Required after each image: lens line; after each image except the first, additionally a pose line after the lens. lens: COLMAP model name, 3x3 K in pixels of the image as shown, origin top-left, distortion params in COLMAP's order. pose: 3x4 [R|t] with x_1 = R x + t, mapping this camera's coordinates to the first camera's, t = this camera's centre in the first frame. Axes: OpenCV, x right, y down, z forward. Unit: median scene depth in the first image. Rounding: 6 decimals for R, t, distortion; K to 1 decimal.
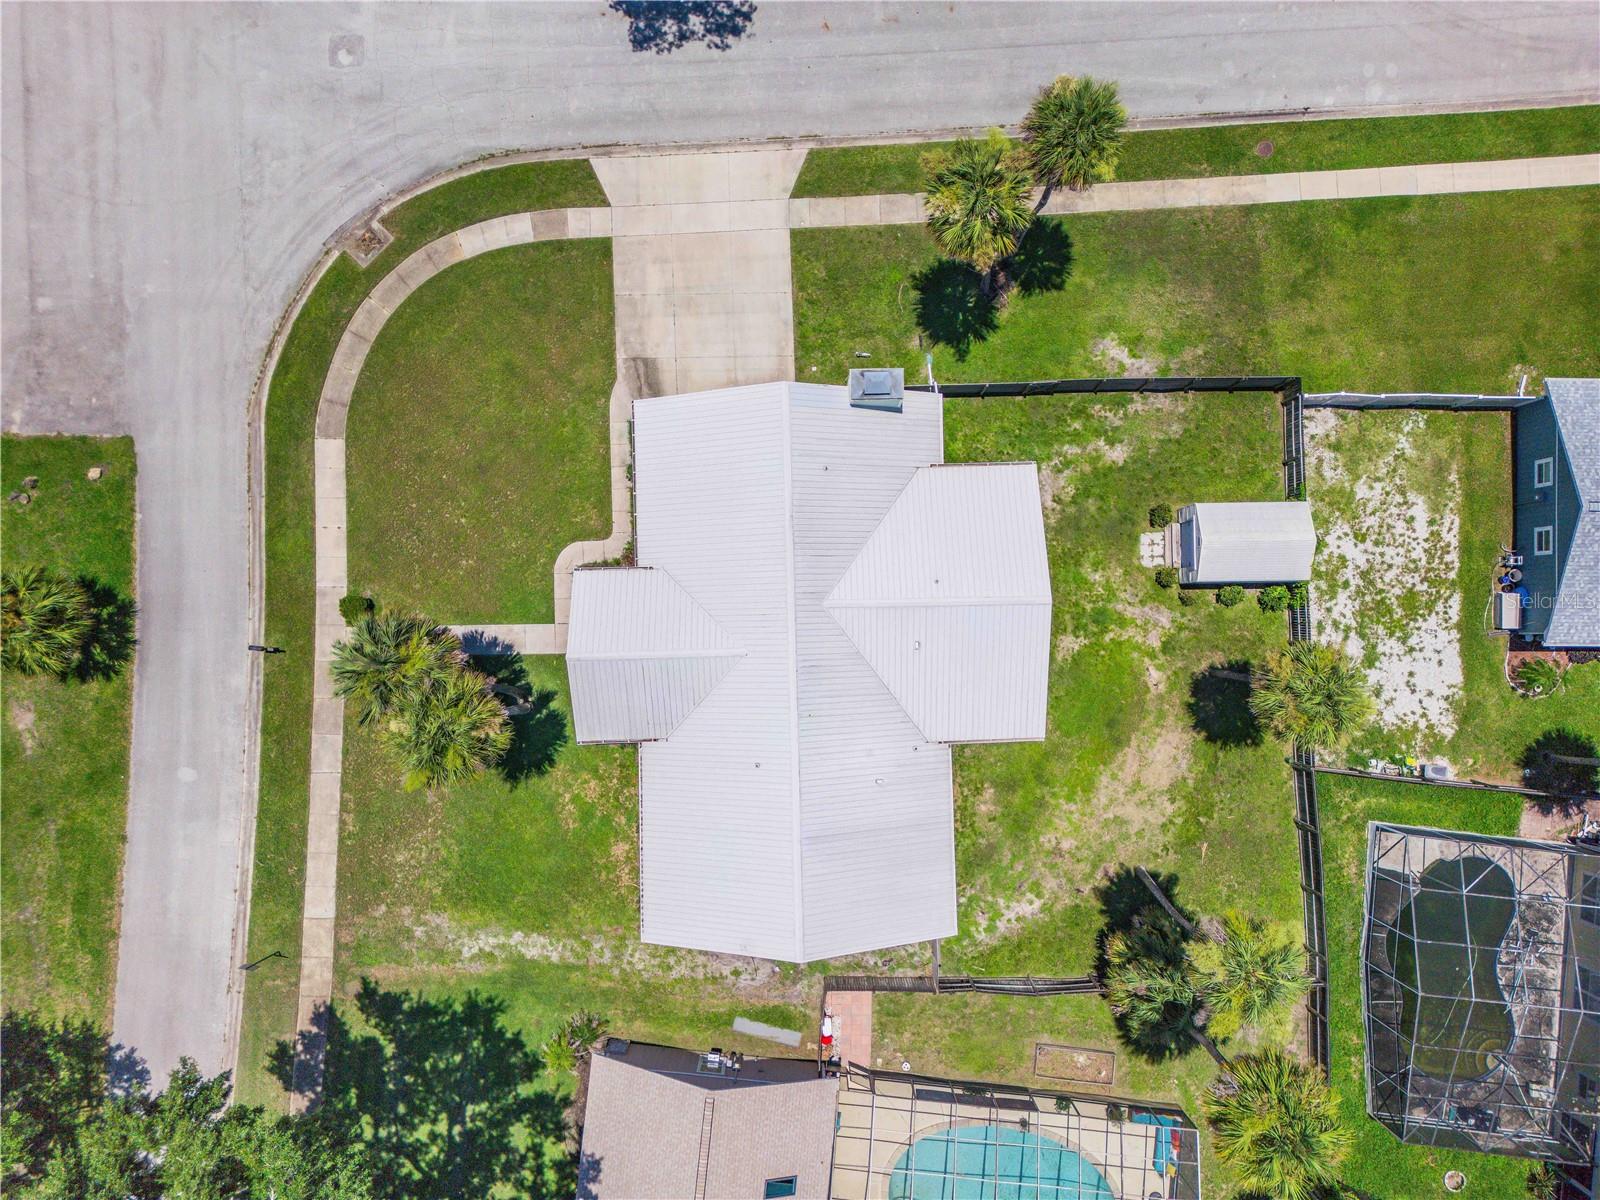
lens RADIAL K [[1130.0, 0, 800.0], [0, 1130.0, 600.0], [0, 0, 1]] dist [0.073920, -0.071525]
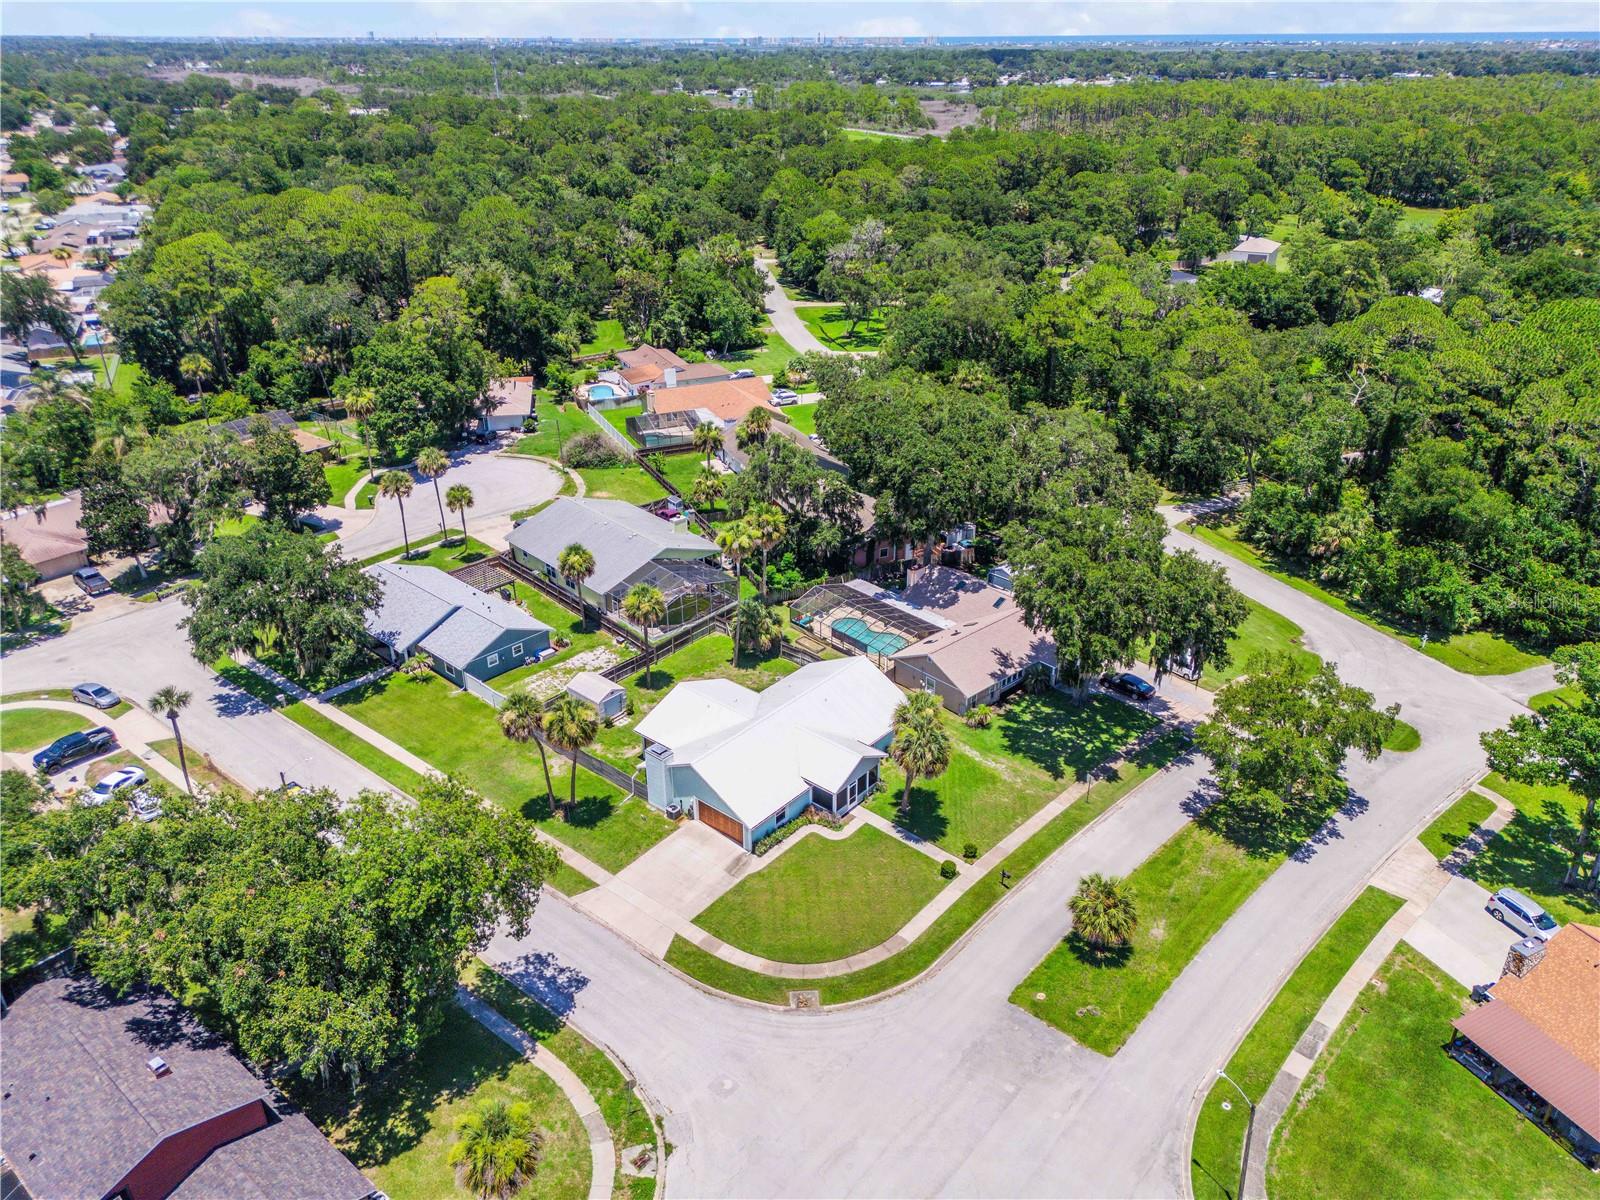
lens RADIAL K [[1130.0, 0, 800.0], [0, 1130.0, 600.0], [0, 0, 1]] dist [0.073920, -0.071525]
pose [[-0.745766, -0.296790, 0.596446, -1.108944], [0.666144, -0.319832, 0.673765, -1.155217], [-0.009204, 0.899791, 0.436225, -0.116918]]
